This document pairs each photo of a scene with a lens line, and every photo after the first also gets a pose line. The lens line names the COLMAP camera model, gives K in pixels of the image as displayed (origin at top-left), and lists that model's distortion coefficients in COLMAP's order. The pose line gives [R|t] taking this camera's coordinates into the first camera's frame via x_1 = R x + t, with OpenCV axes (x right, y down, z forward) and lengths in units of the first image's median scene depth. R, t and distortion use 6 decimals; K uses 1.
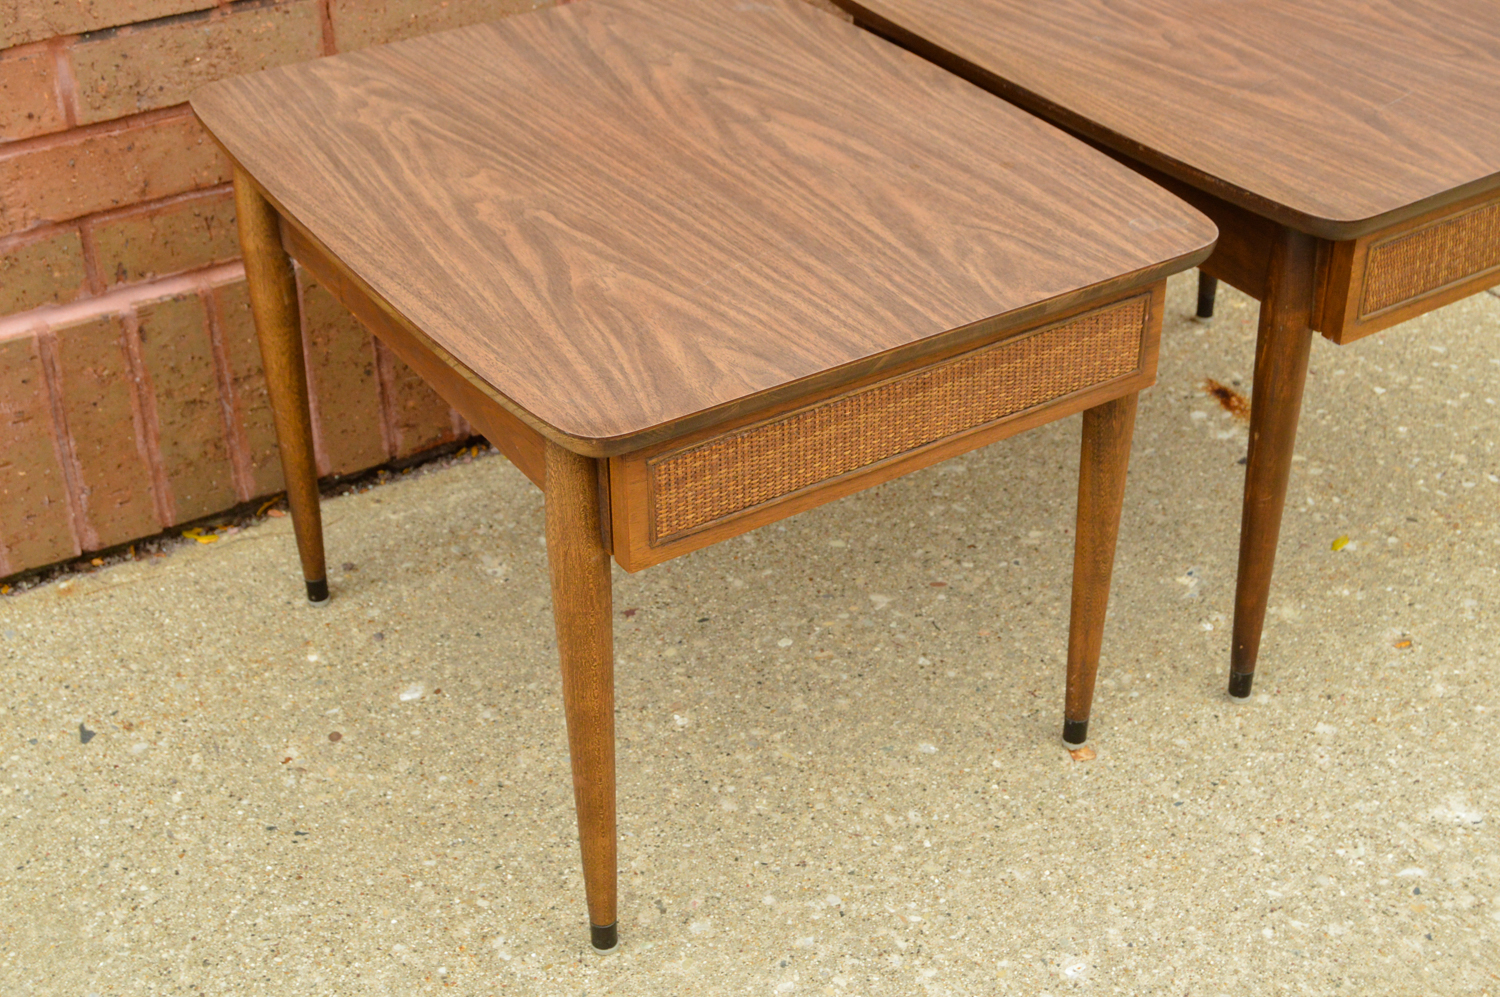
lens RADIAL K [[2186.4, 0, 753.1], [0, 2186.4, 518.7], [0, 0, 1]] dist [-0.039994, 0.000000]
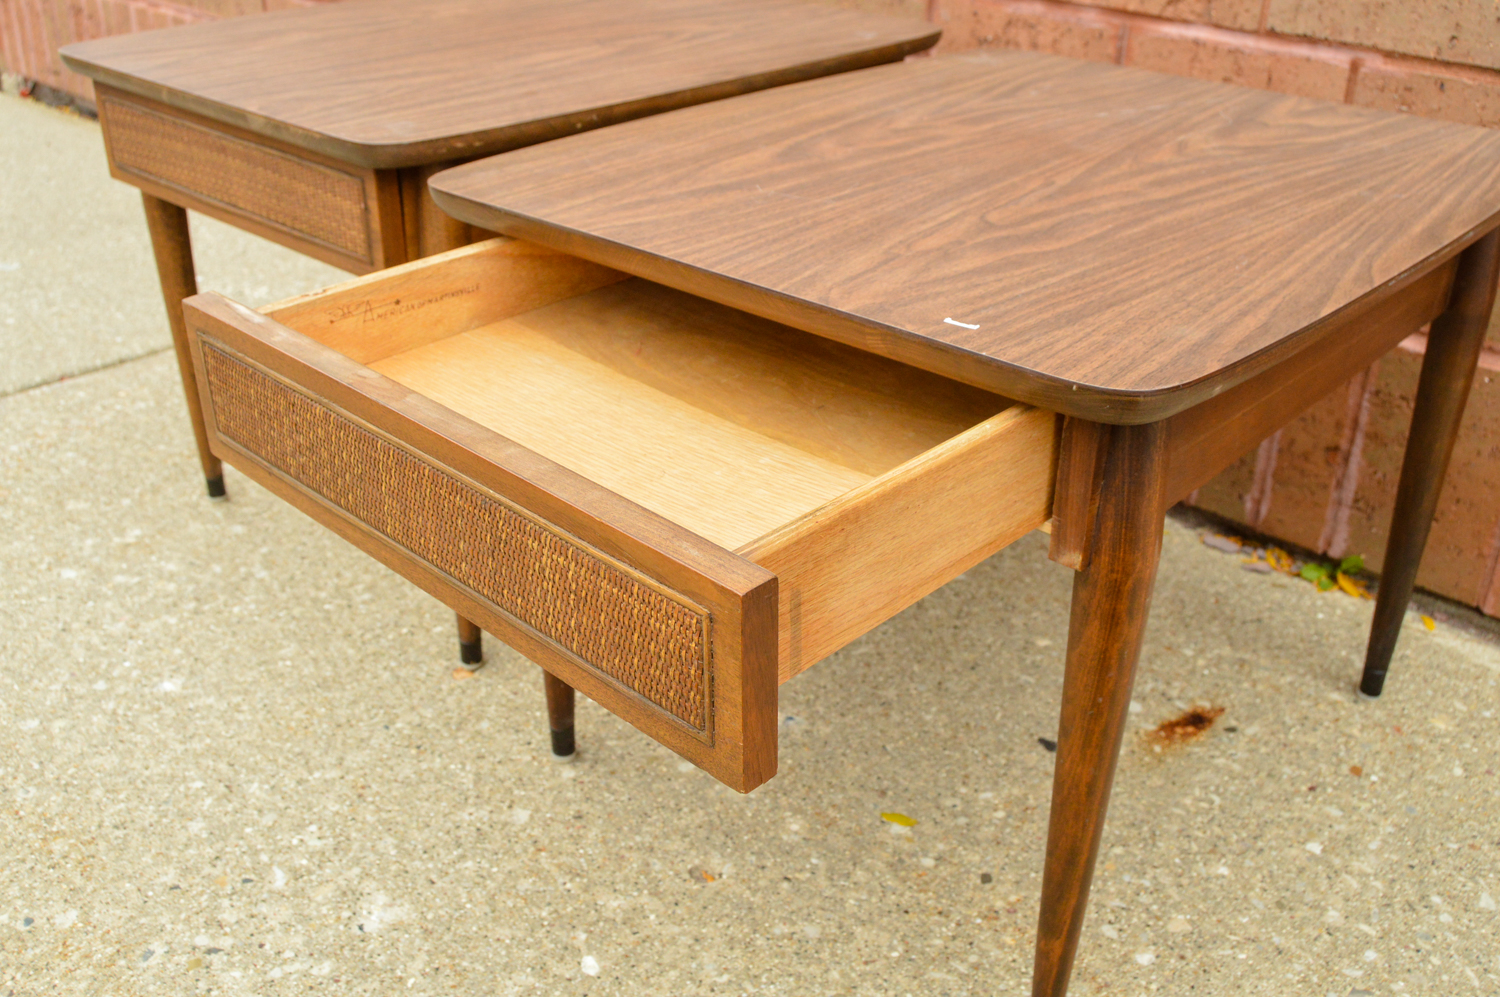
lens RADIAL K [[1471.2, 0, 761.3], [0, 1471.2, 487.7], [0, 0, 1]] dist [-0.066155, 0.000000]
pose [[0.260151, 0.455892, -0.851166, 0.789014], [-0.539130, 0.799892, 0.263649, -0.241419], [0.801037, 0.390301, 0.453877, 0.793200]]
